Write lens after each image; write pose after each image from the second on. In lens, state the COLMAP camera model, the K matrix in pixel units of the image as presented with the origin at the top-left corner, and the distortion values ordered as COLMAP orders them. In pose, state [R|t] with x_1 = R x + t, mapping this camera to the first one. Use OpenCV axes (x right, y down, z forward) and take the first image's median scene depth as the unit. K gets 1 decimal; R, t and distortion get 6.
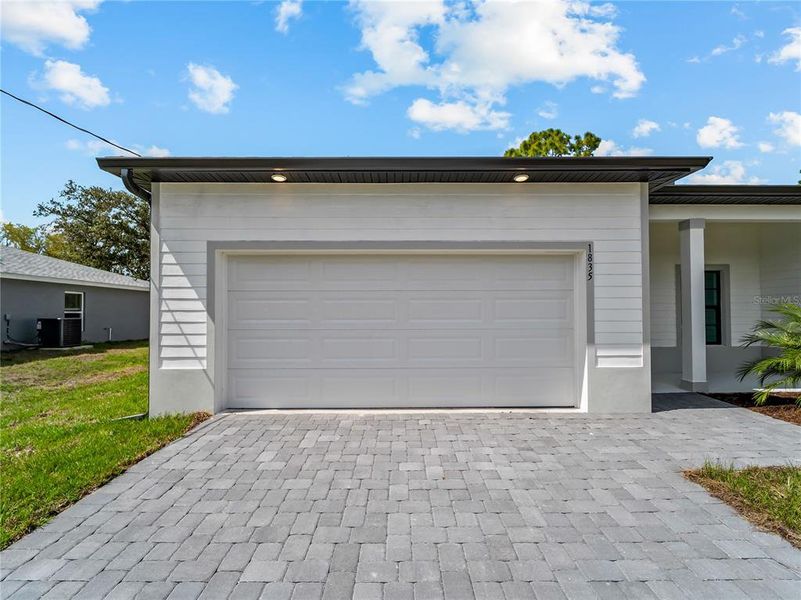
lens RADIAL K [[371.1, 0, 403.9], [0, 371.1, 308.5], [0, 0, 1]] dist [0.000627, 0.000061]
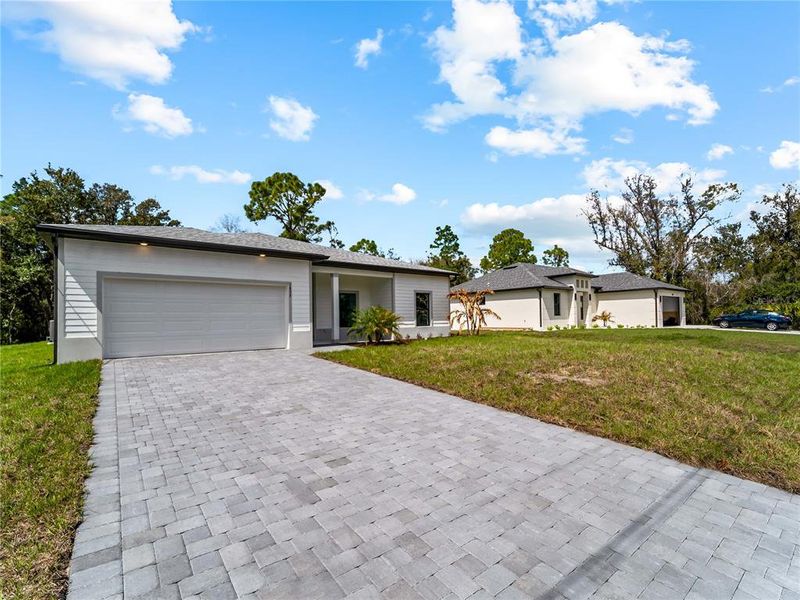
lens RADIAL K [[373.8, 0, 403.1], [0, 373.8, 312.3], [0, 0, 1]] dist [0.003794, -0.000357]
pose [[0.794756, 0.004825, 0.606910, -0.419433], [0.003655, 0.999912, -0.012736, 0.060132], [-0.606918, 0.012340, 0.794668, -1.438134]]
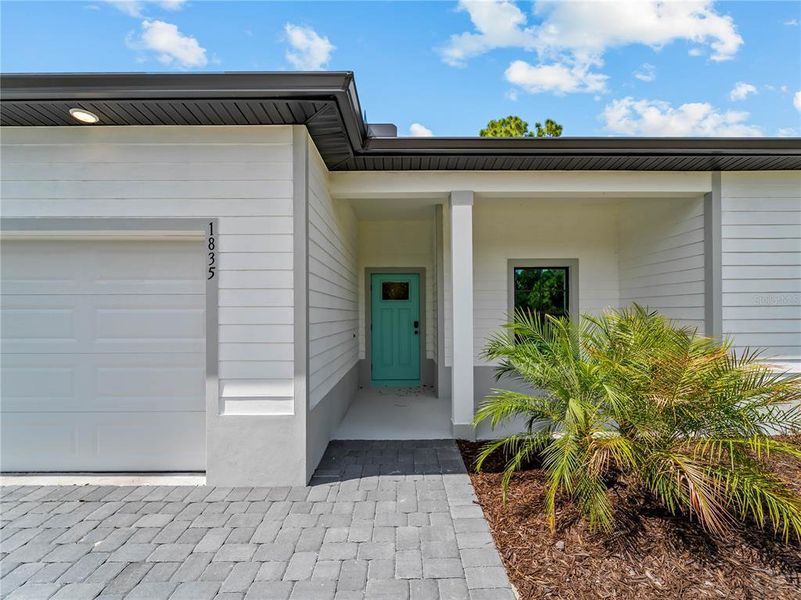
lens RADIAL K [[374.3, 0, 403.6], [0, 374.3, 312.3], [0, 0, 1]] dist [0.003794, -0.000357]
pose [[0.999964, -0.001776, -0.008279, 0.795185], [0.001852, 0.999956, 0.009190, -0.023454], [0.008262, -0.009205, 0.999923, 0.340772]]
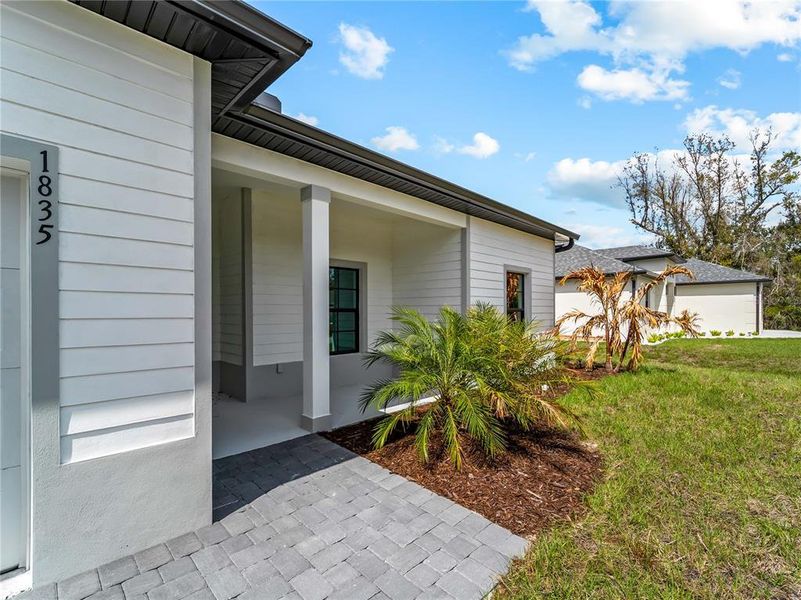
lens RADIAL K [[376.1, 0, 410.5], [0, 376.1, 312.5], [0, 0, 1]] dist [0.001571, 0.000093]
pose [[0.705865, 0.000554, 0.708346, 0.467868], [-0.009636, 0.999915, 0.008821, -0.011922], [-0.708280, -0.013052, 0.705811, 0.430379]]
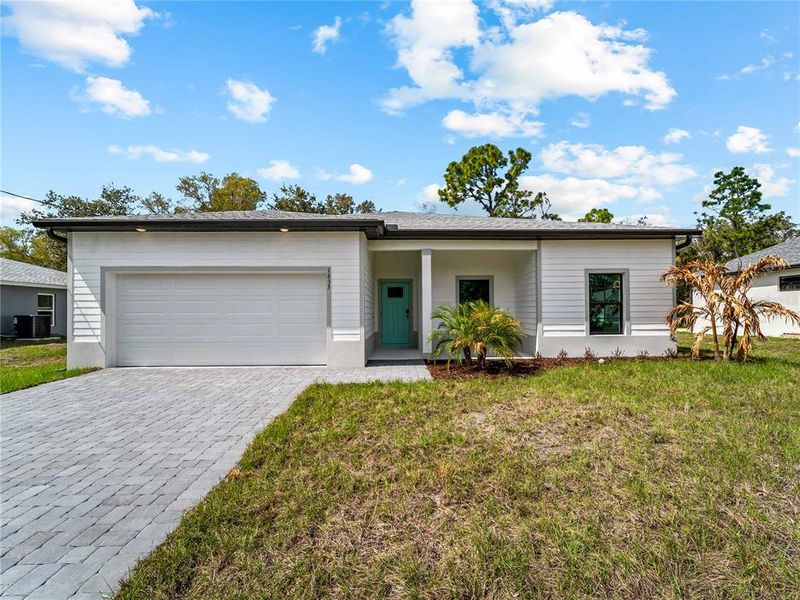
lens RADIAL K [[373.8, 0, 403.1], [0, 373.8, 312.3], [0, 0, 1]] dist [0.003794, -0.000357]
pose [[0.999985, -0.002208, 0.005099, 0.790489], [0.002143, 0.999917, 0.012708, 0.007381], [-0.005127, -0.012697, 0.999906, -0.676068]]
